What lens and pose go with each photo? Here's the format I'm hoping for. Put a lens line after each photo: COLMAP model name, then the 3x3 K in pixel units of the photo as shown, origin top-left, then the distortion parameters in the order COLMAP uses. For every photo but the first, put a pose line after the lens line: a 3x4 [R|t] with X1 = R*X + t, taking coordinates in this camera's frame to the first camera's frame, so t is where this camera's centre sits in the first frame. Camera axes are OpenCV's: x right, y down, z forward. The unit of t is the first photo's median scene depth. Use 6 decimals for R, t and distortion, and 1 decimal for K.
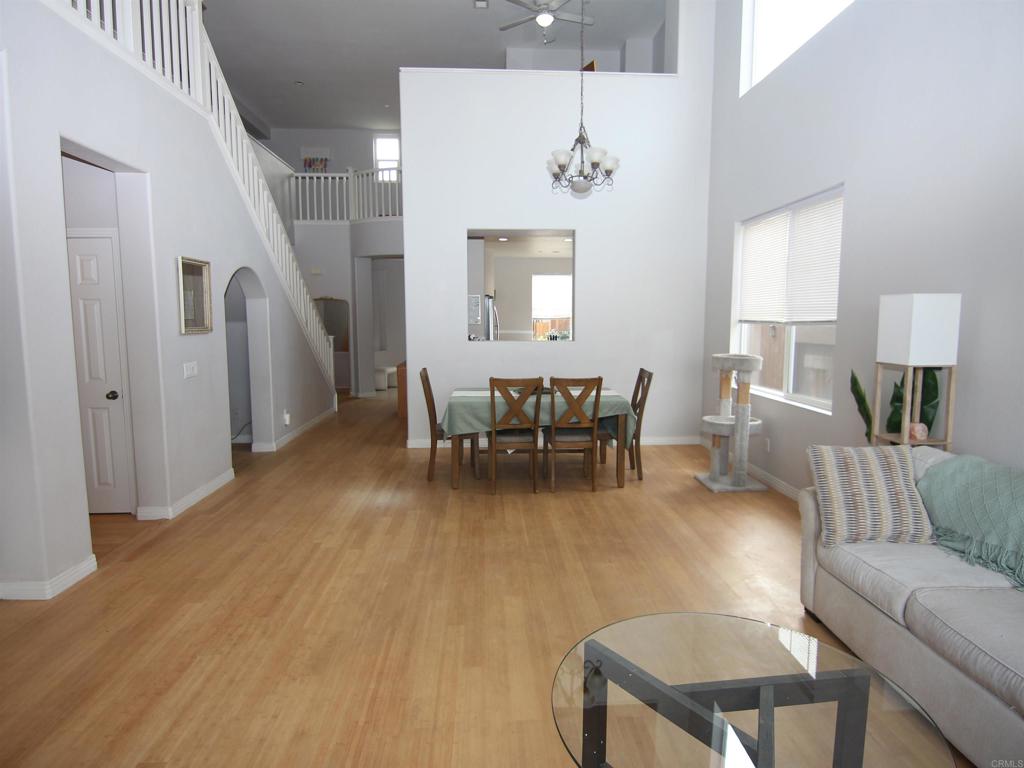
lens RADIAL K [[585.6, 0, 516.7], [0, 585.6, 384.3], [0, 0, 1]] dist [-0.002961, -0.013264]
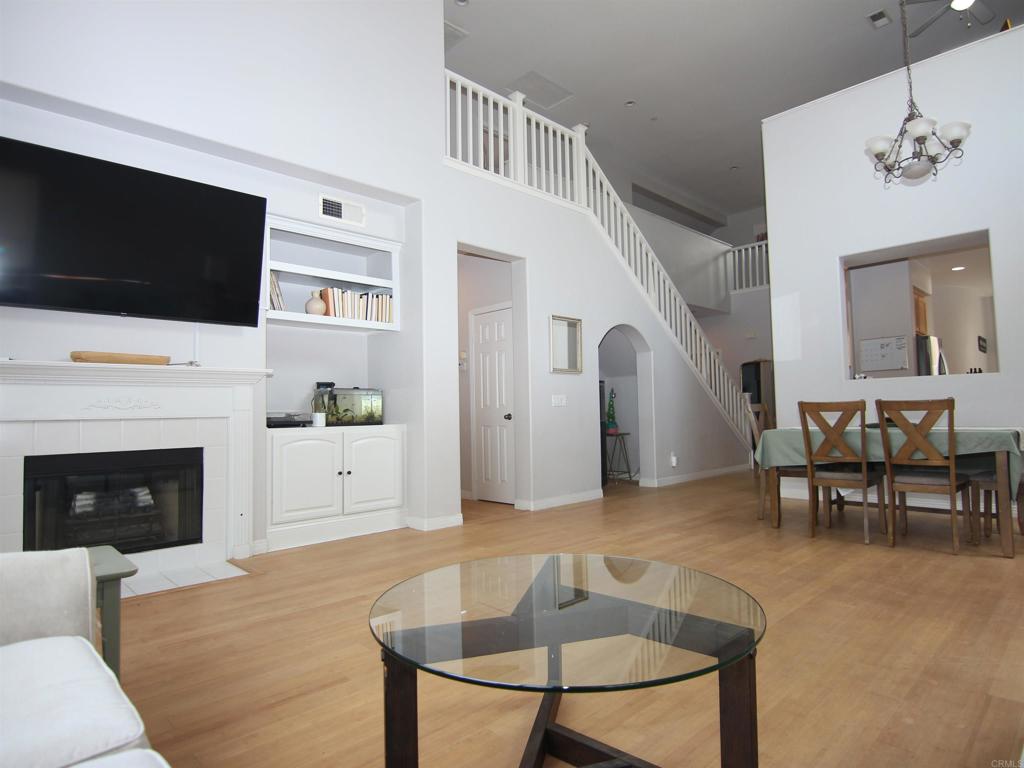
lens RADIAL K [[585.6, 0, 515.8], [0, 585.6, 384.2], [0, 0, 1]] dist [-0.002961, -0.013264]
pose [[0.650457, -0.050170, -0.757884, 0.344912], [-0.068973, 0.989792, -0.124719, 0.101711], [0.756405, 0.133398, 0.640357, 0.083445]]
